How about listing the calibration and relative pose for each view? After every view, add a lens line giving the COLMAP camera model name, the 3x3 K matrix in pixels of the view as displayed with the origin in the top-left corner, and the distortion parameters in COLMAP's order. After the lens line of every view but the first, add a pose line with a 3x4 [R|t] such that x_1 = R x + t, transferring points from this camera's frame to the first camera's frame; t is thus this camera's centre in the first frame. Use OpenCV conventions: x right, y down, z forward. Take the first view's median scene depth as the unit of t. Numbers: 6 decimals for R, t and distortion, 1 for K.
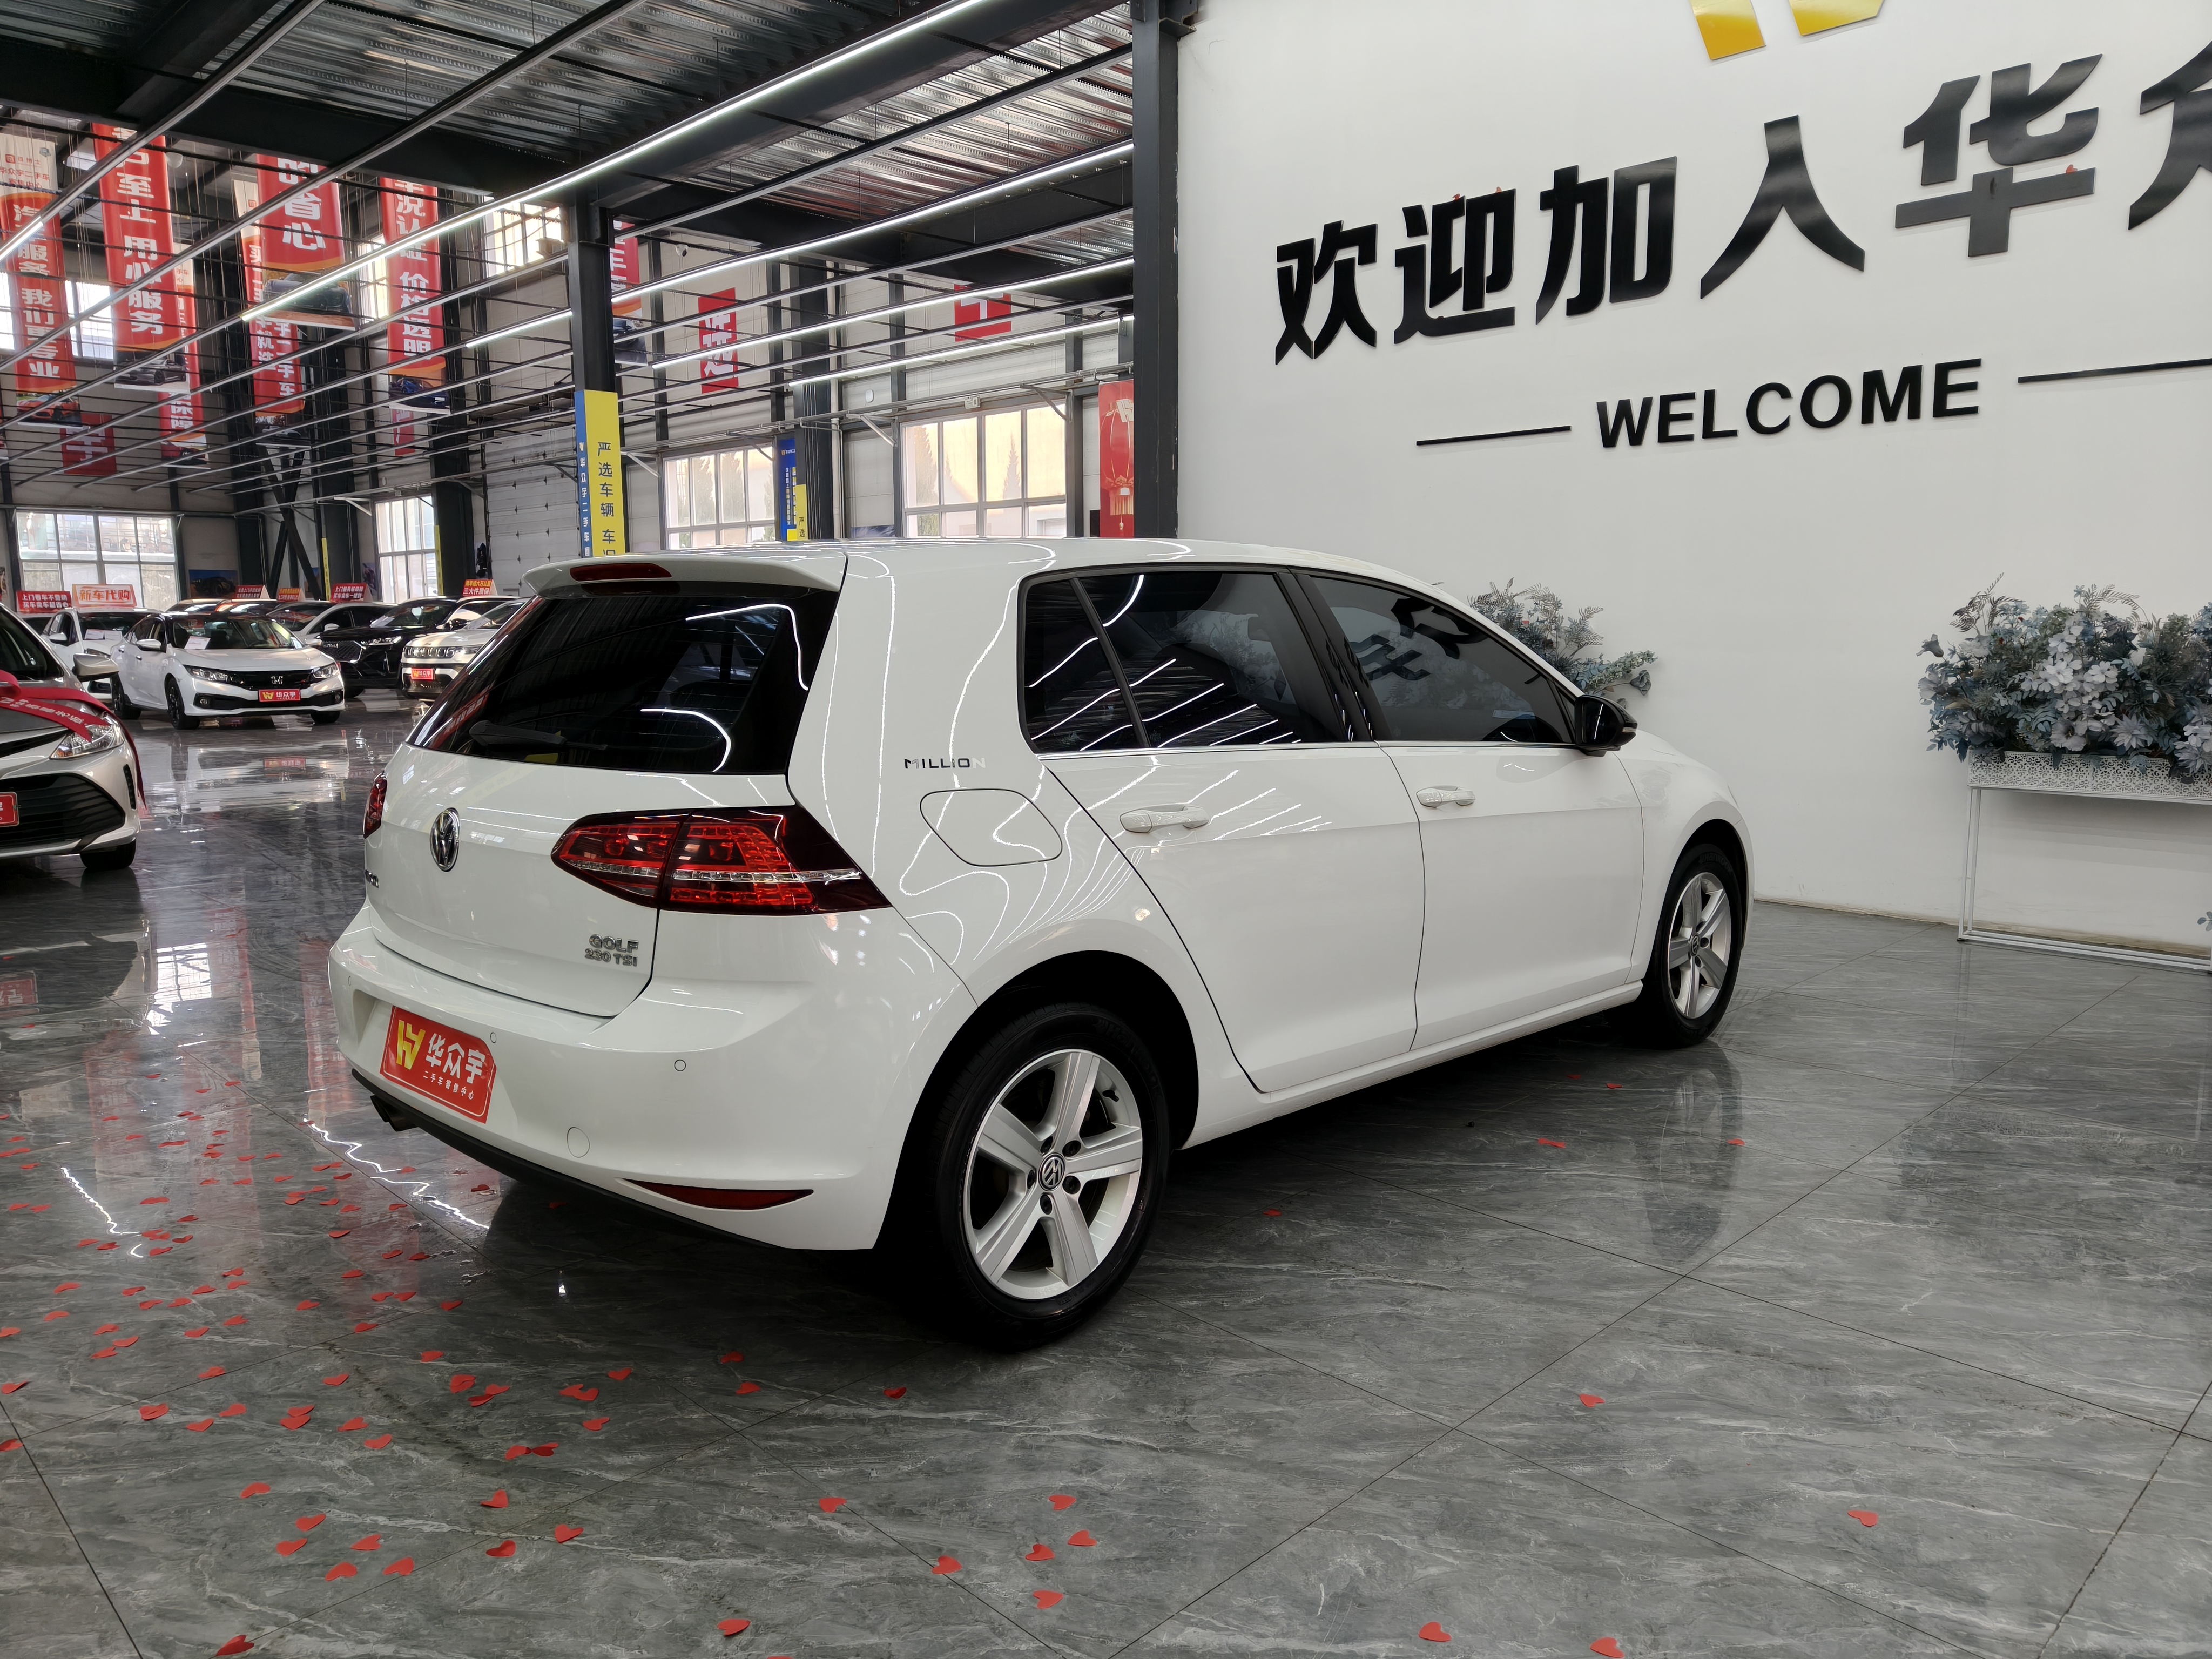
lens RADIAL K [[1537.4, 0, 1097.1], [0, 1537.4, 828.0], [0, 0, 1]] dist [0.018622, -0.008996]
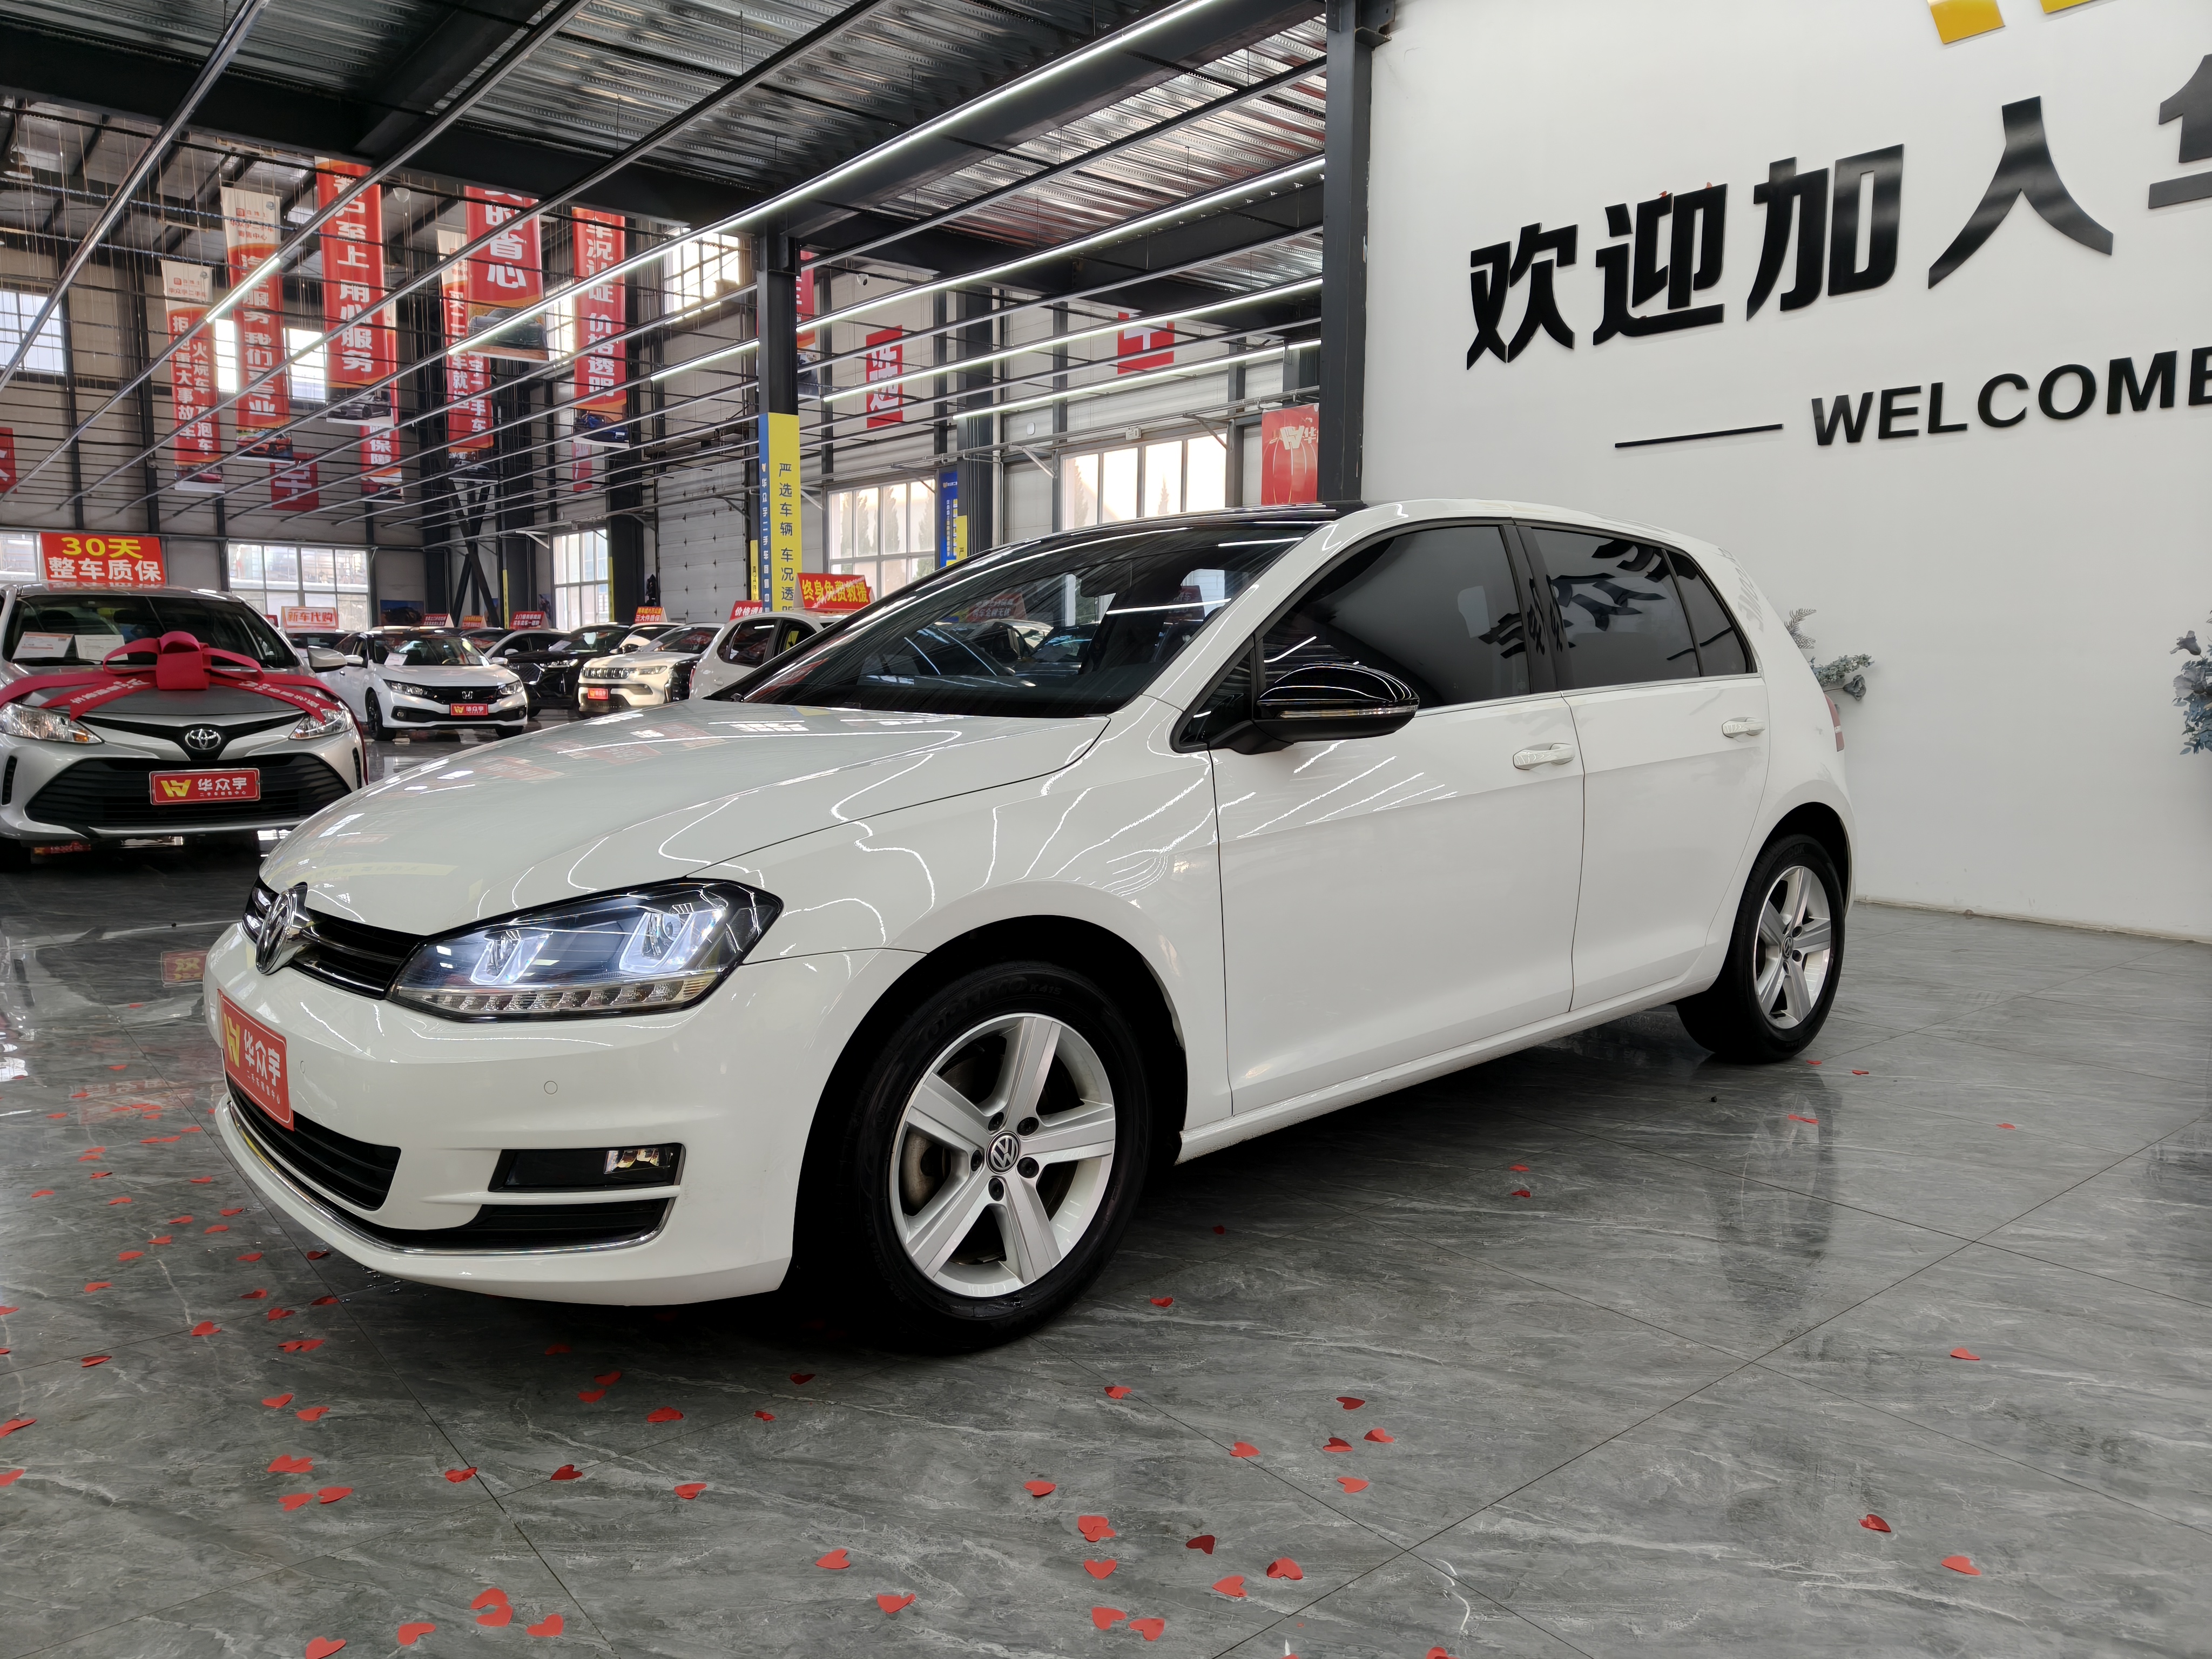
lens RADIAL K [[1537.4, 0, 1090.8], [0, 1537.4, 833.9], [0, 0, 1]] dist [0.018622, -0.008996]
pose [[0.995640, 0.022705, -0.090470, -0.033850], [-0.024937, 0.999410, -0.023618, 0.032149], [0.089880, 0.025771, 0.995619, -0.000896]]
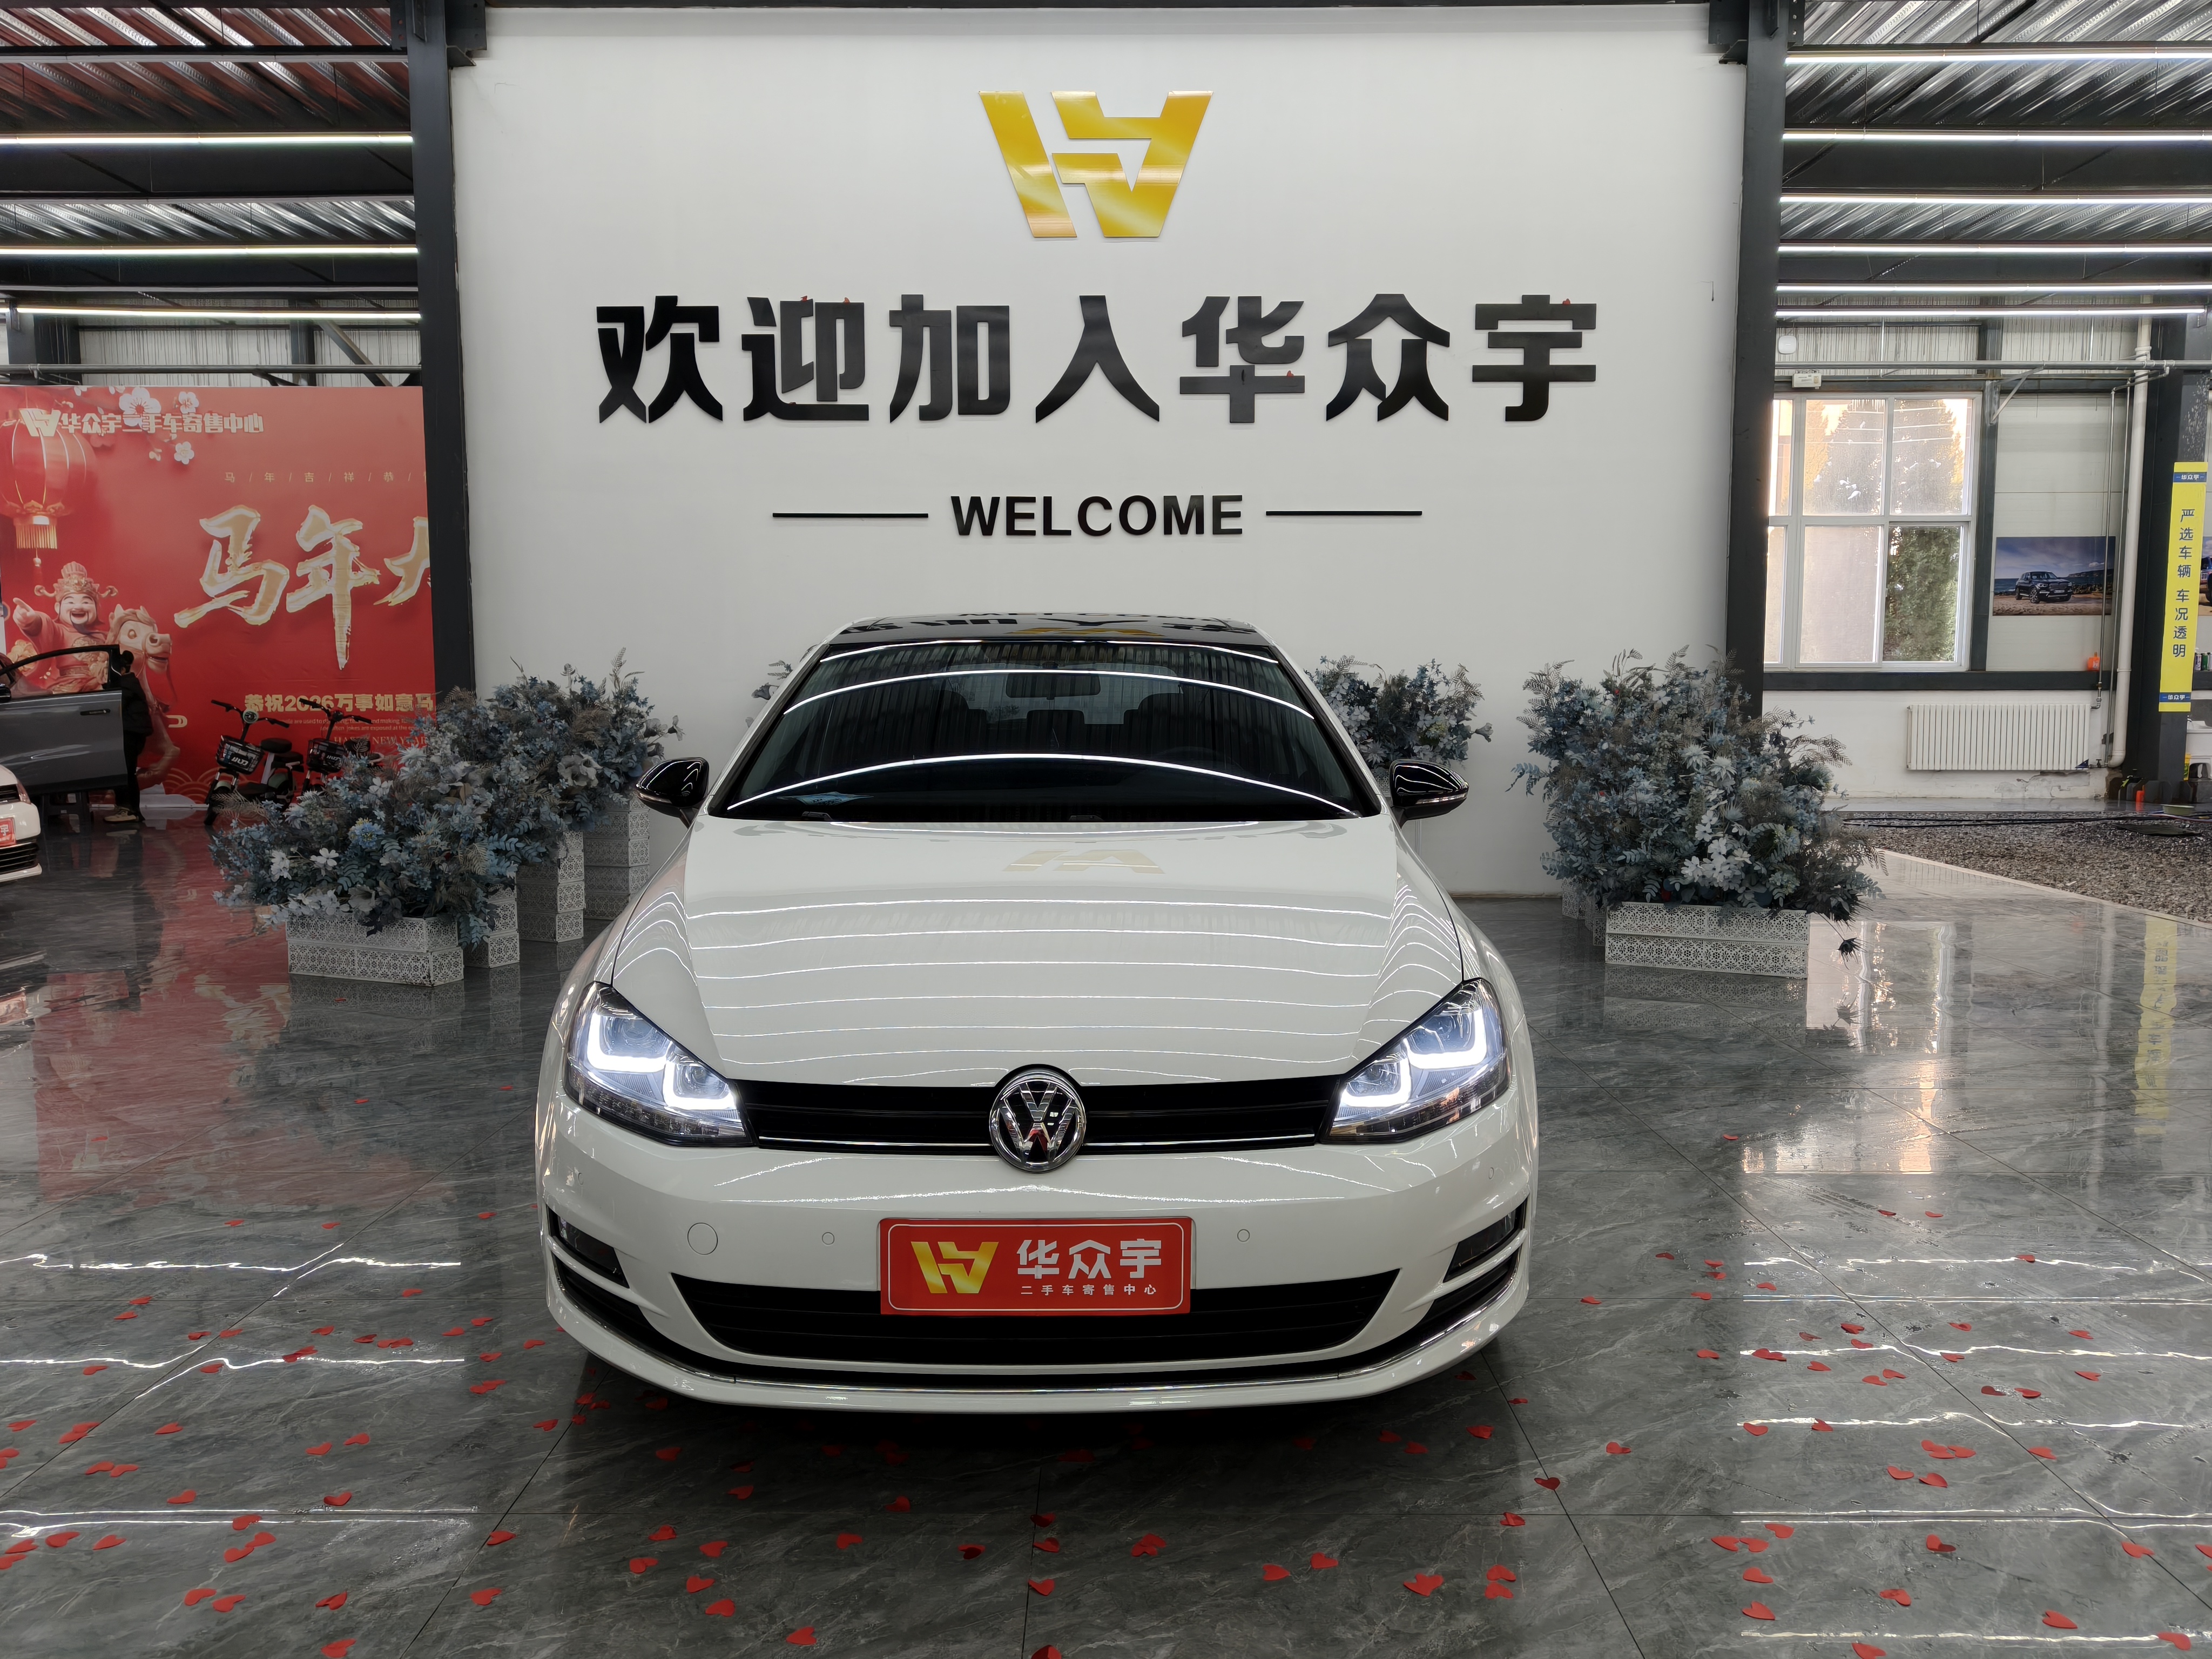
lens RADIAL K [[1537.4, 0, 1106.0], [0, 1537.4, 839.1], [0, 0, 1]] dist [0.018622, -0.008996]
pose [[0.704982, -0.070028, 0.705759, -0.454489], [0.093995, 0.995561, 0.004891, -0.007694], [-0.702969, 0.062890, 0.708435, 0.093859]]
